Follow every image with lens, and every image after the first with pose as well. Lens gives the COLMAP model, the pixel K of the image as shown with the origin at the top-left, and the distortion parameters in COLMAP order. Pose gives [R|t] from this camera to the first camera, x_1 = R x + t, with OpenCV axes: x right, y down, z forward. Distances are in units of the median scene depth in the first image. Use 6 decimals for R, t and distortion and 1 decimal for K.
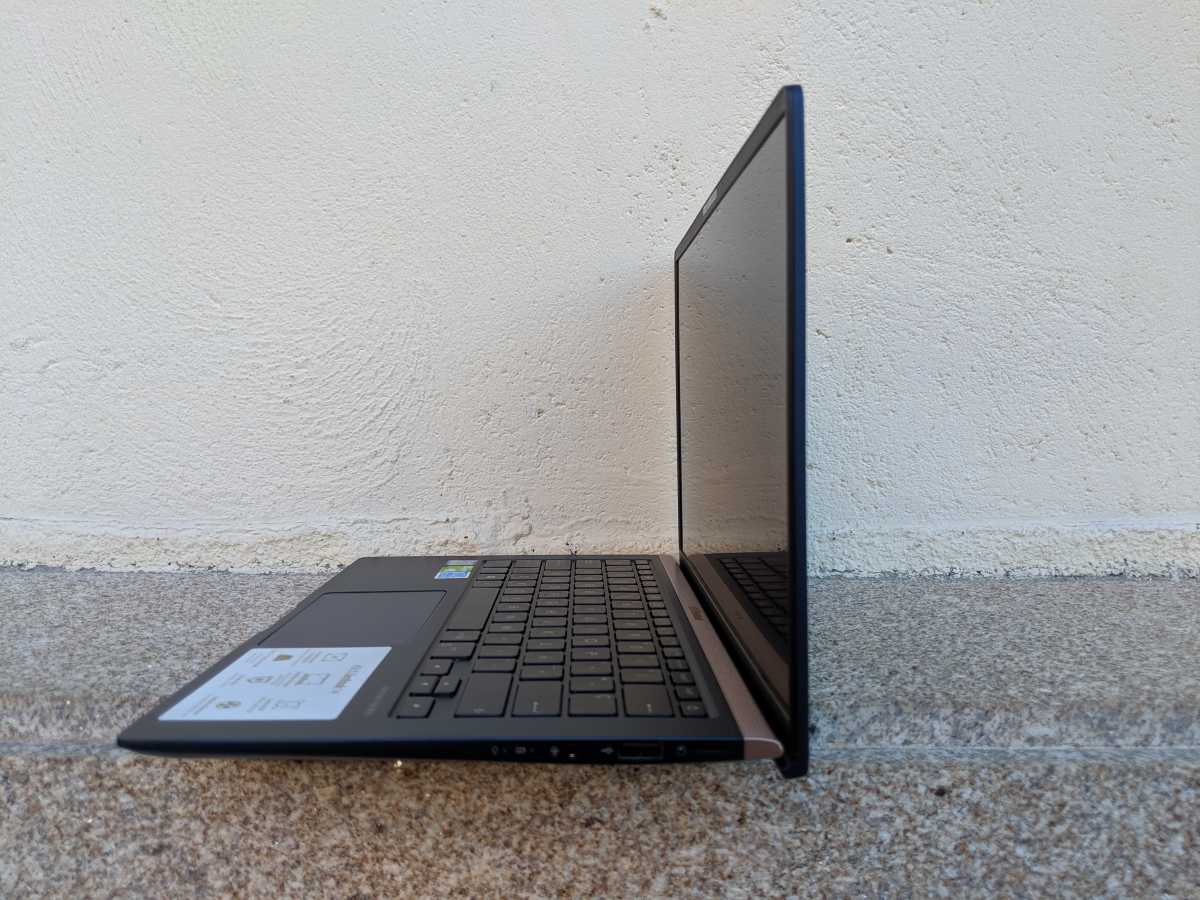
lens RADIAL K [[902.3, 0, 580.0], [0, 902.3, 449.9], [0, 0, 1]] dist [0.007364, -0.036935]
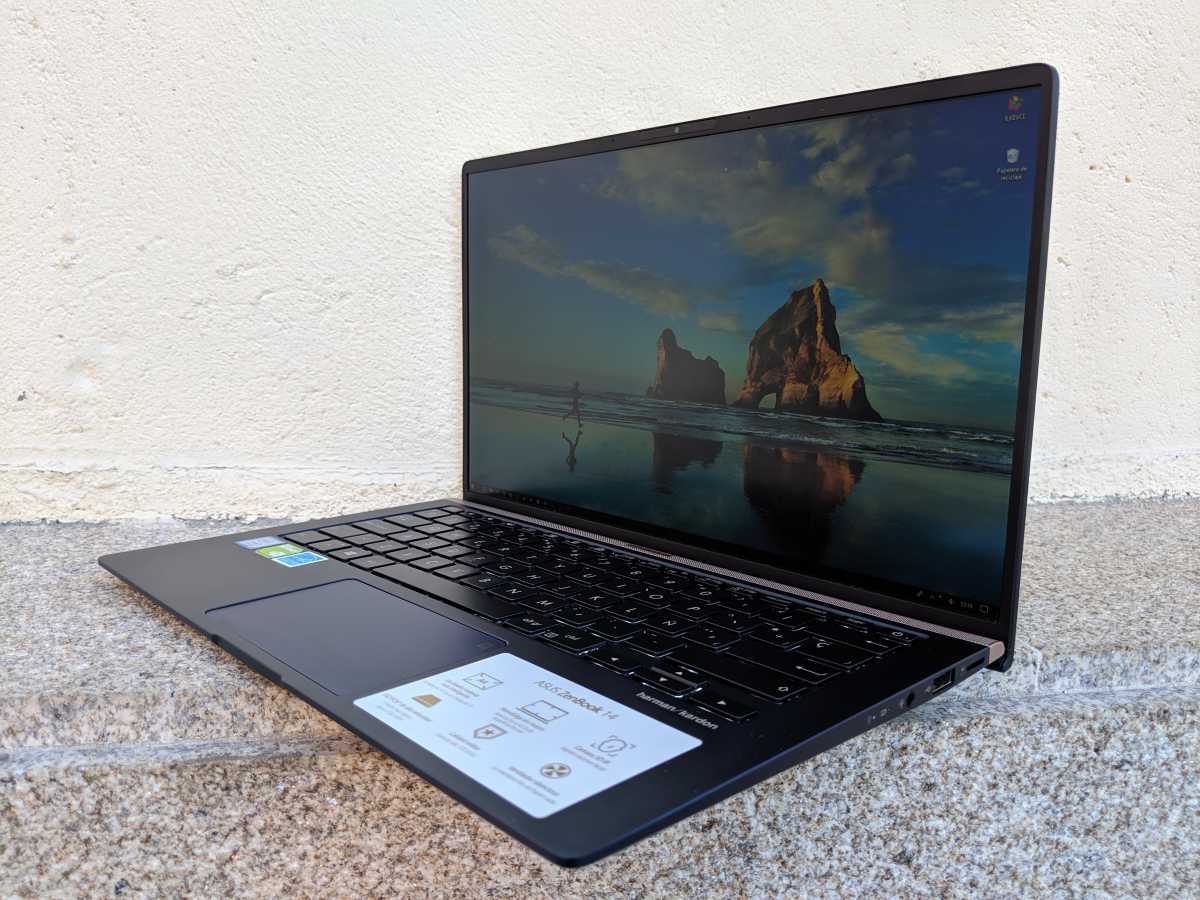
lens RADIAL K [[902.3, 0, 580.0], [0, 902.3, 449.9], [0, 0, 1]] dist [0.007364, -0.036935]
pose [[0.991631, -0.024295, 0.126795, -0.715888], [0.011570, 0.994906, 0.100140, -0.050558], [-0.128582, -0.097835, 0.986861, 0.110374]]
